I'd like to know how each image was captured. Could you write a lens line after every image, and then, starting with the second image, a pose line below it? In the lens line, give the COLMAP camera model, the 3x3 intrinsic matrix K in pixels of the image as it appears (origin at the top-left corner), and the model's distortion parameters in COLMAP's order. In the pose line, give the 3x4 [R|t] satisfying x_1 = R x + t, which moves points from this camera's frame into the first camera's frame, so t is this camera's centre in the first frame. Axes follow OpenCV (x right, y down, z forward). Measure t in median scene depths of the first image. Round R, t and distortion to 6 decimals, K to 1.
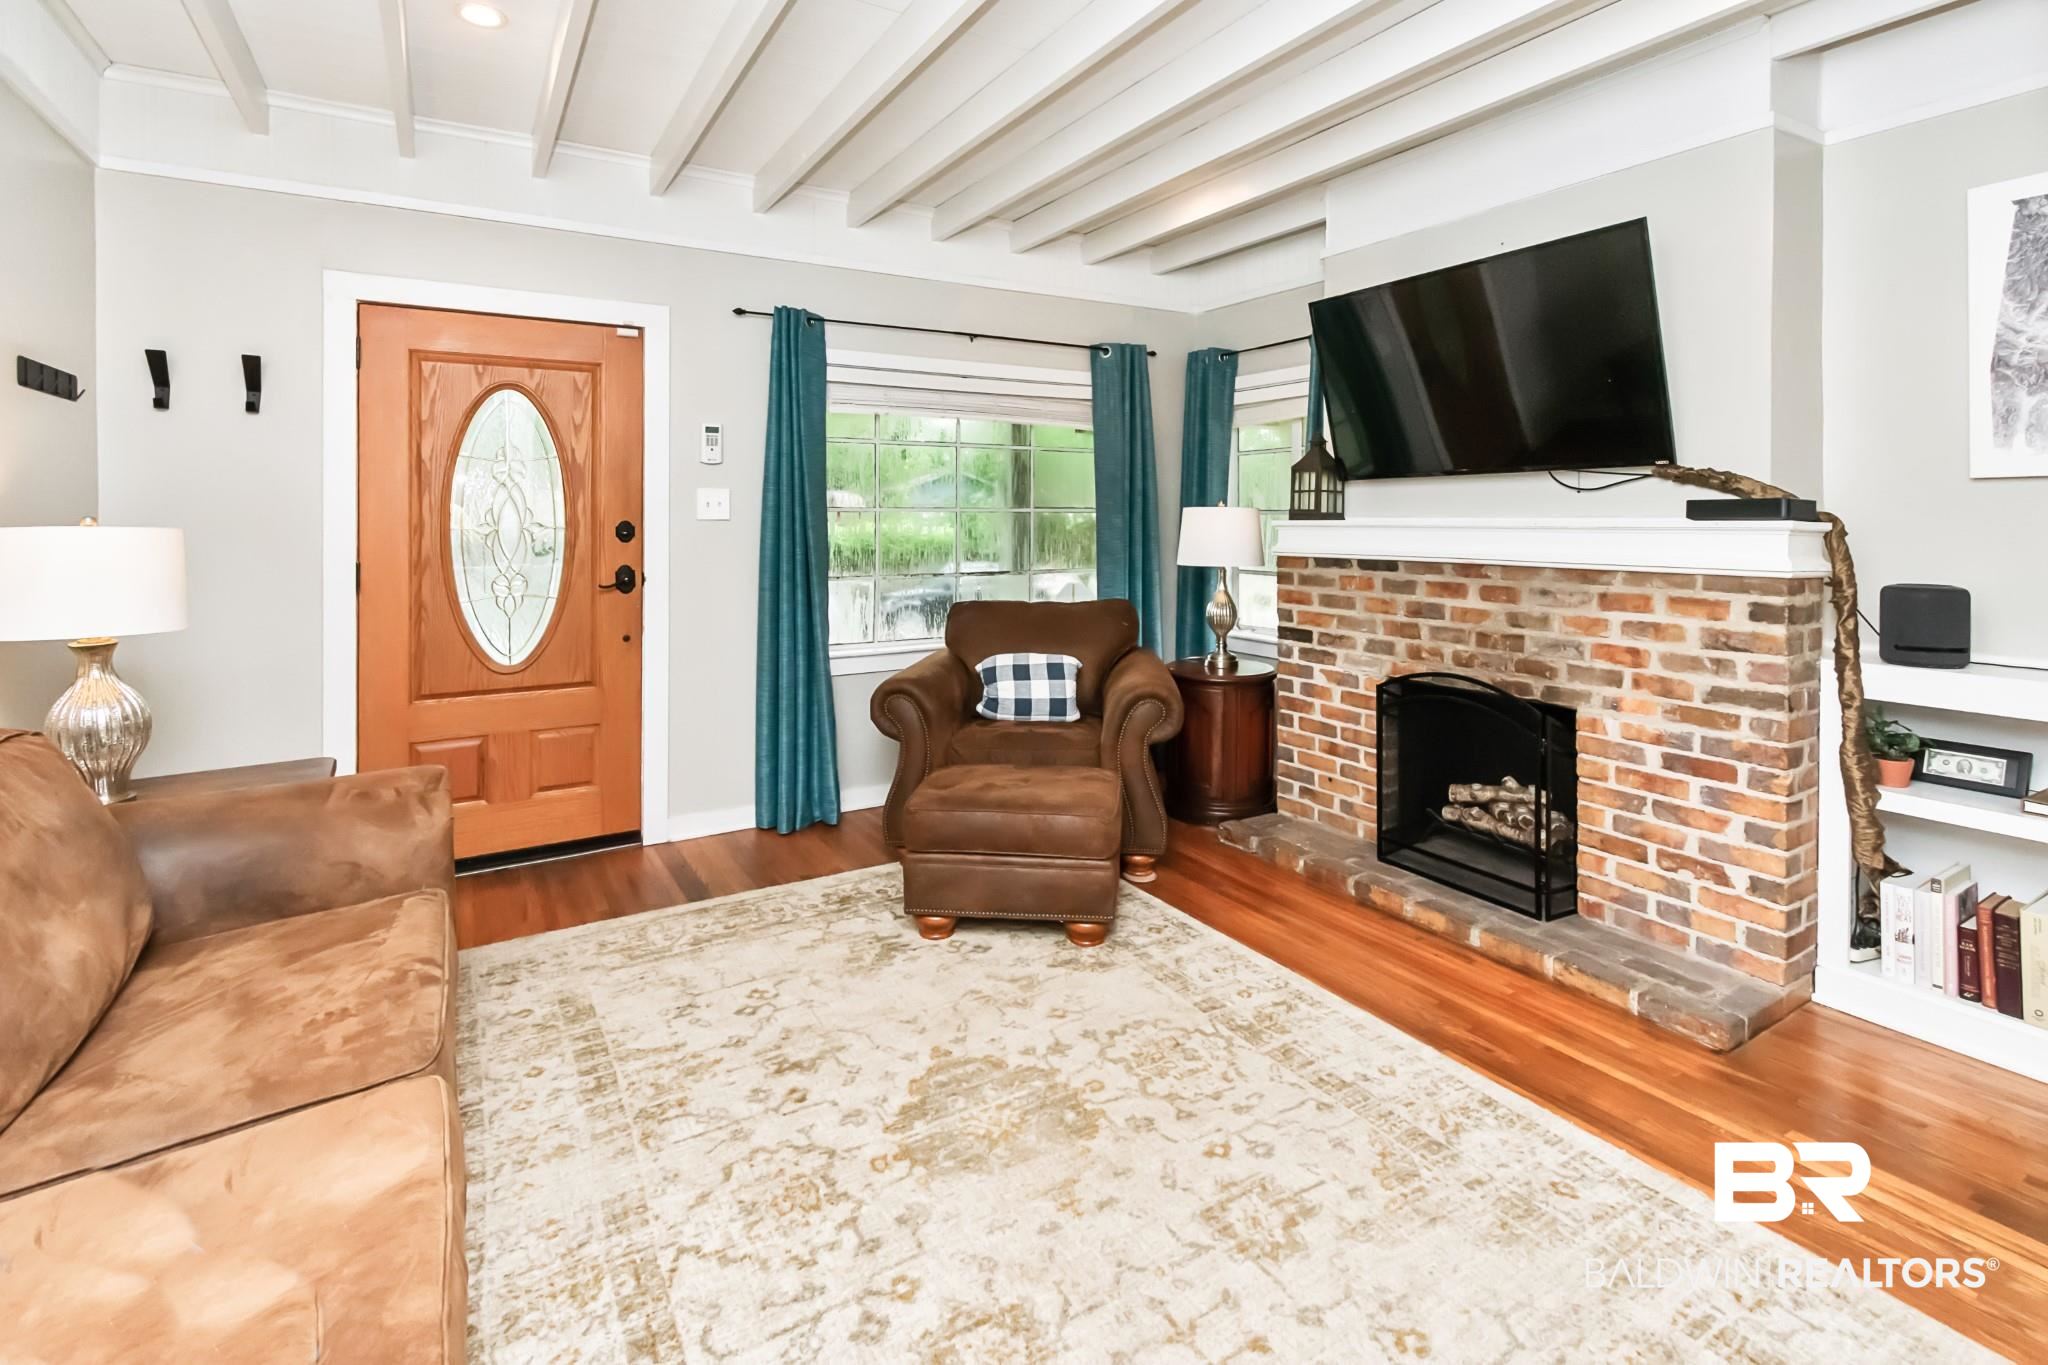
lens RADIAL K [[967.5, 0, 1027.4], [0, 967.5, 517.7], [0, 0, 1]] dist [0.000633, -0.000181]
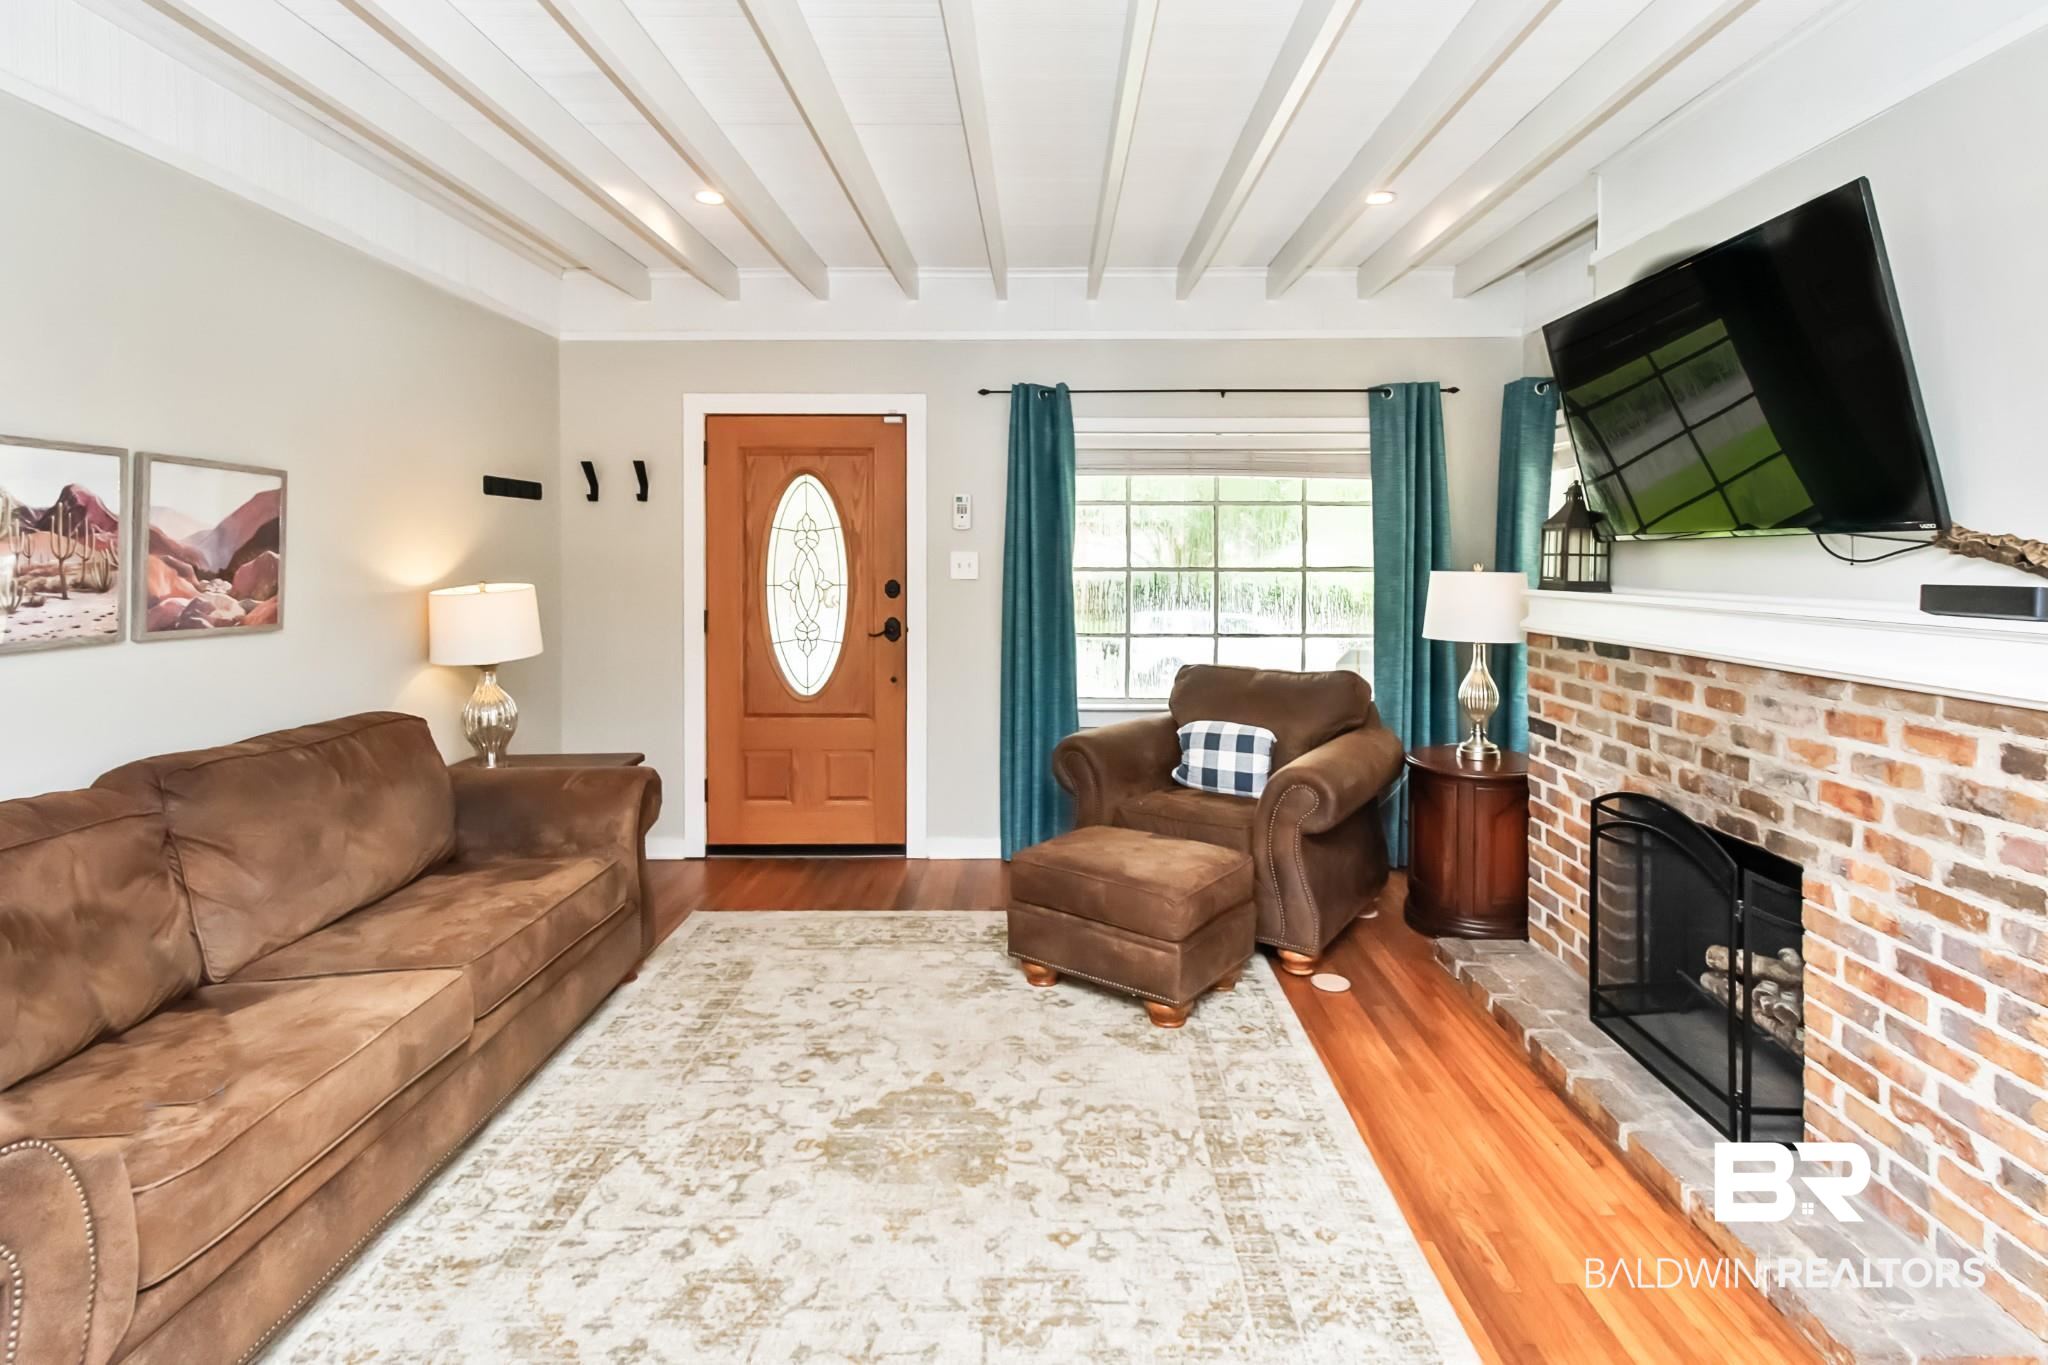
lens RADIAL K [[996.5, 0, 1045.0], [0, 996.5, 563.2], [0, 0, 1]] dist [0.001179, -0.000488]
pose [[0.856761, 0.006021, -0.515679, 0.462613], [-0.002831, 0.999972, 0.006971, -0.032502], [0.515706, -0.004513, 0.856753, 0.072739]]
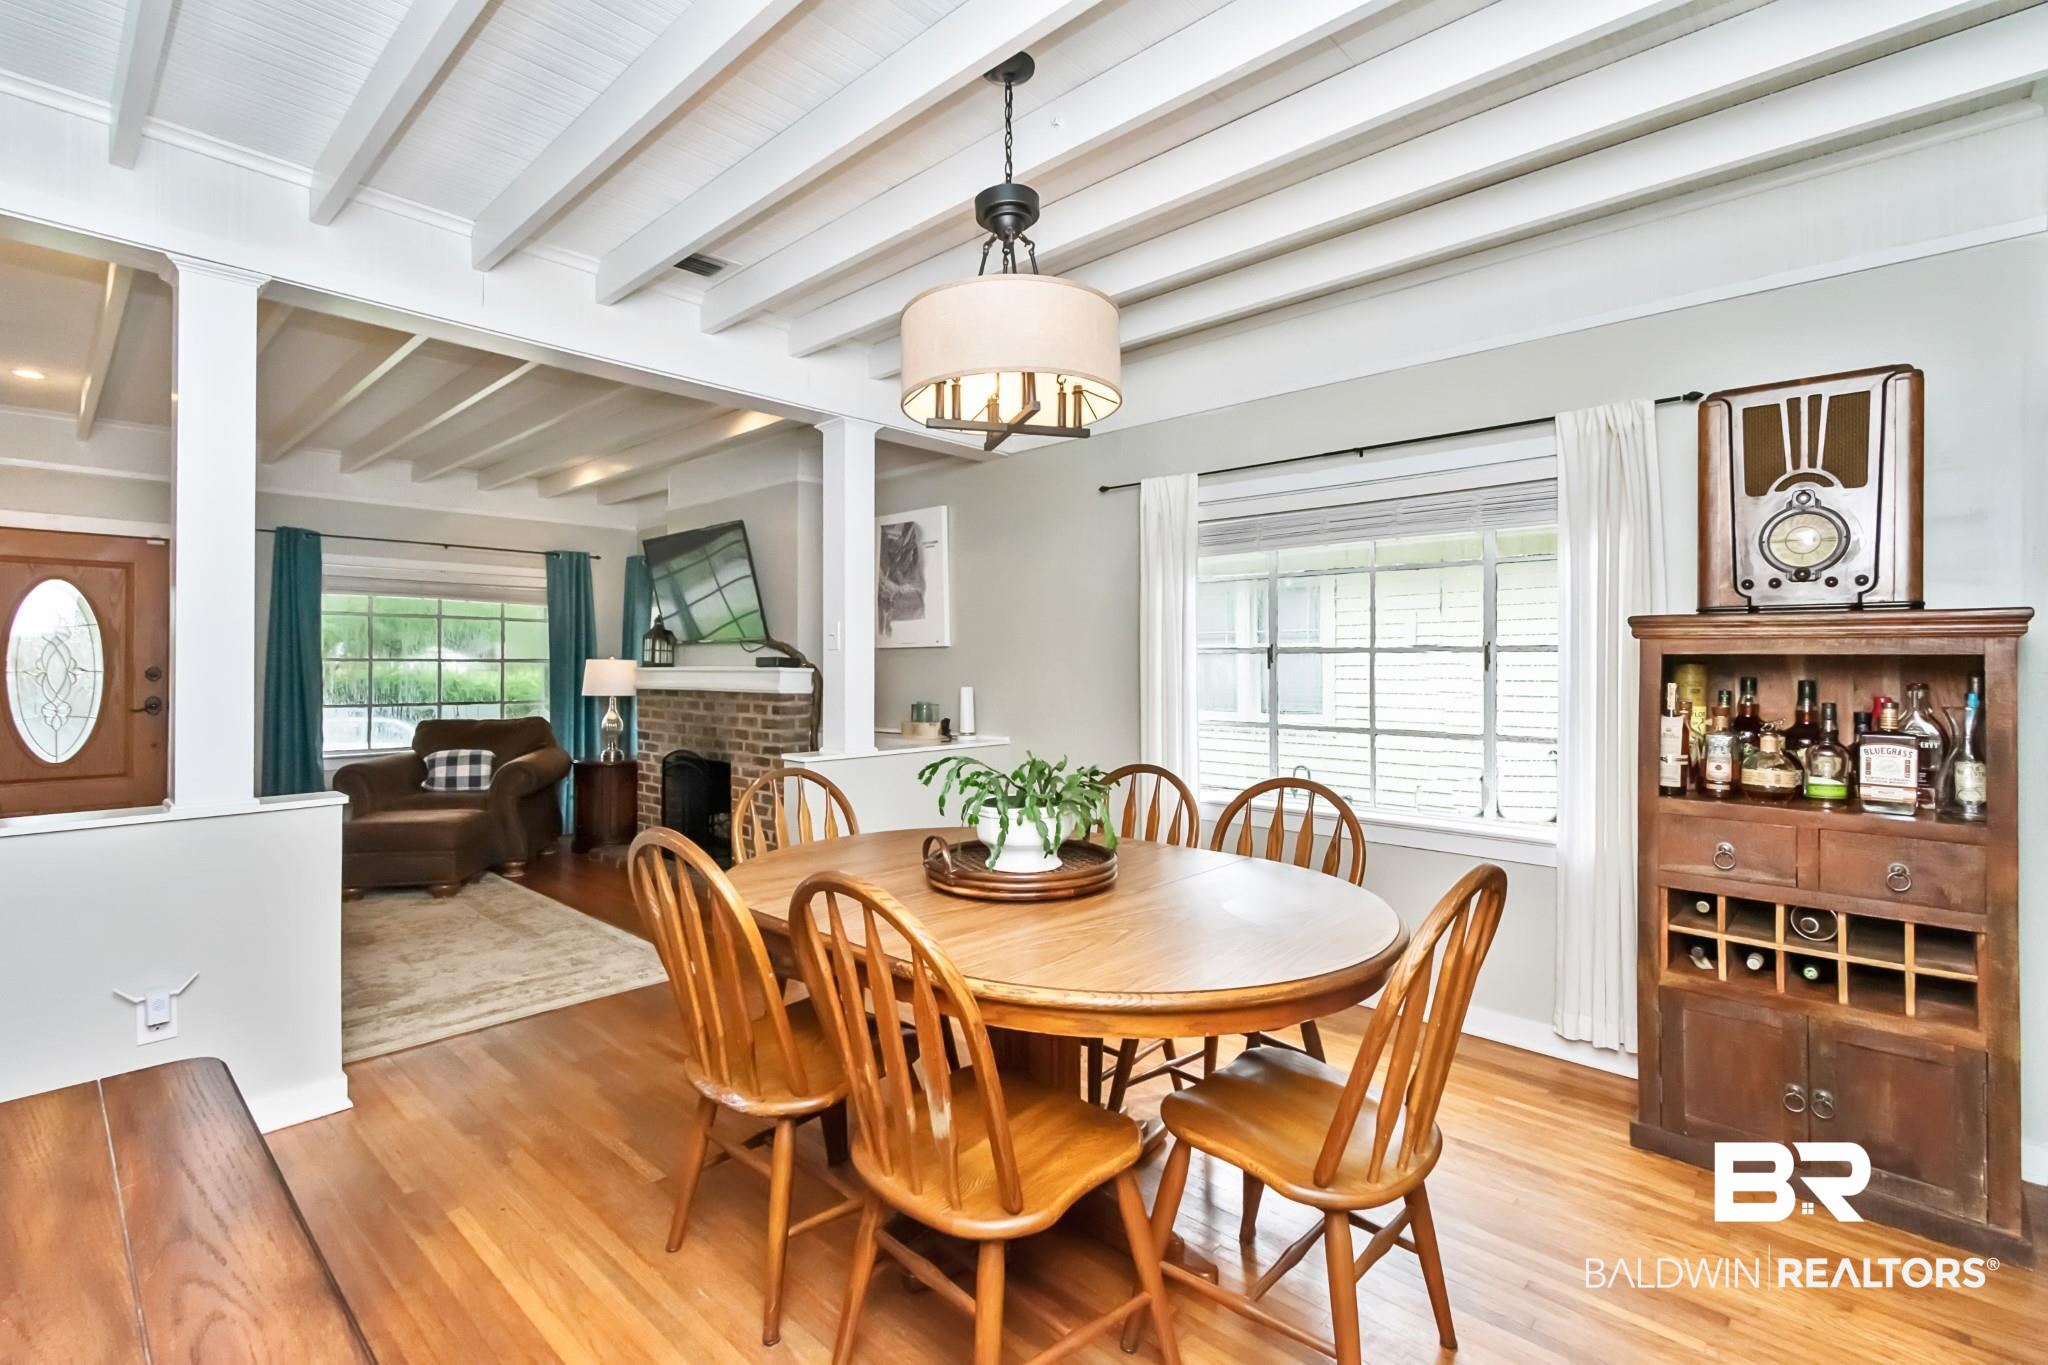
lens RADIAL K [[946.2, 0, 1027.7], [0, 946.2, 661.8], [0, 0, 1]] dist [0.003248, -0.000027]
pose [[0.961480, 0.003410, 0.274854, 0.613980], [-0.001529, 0.999974, -0.007055, 0.004142], [-0.274871, 0.006363, 0.961460, -1.003535]]
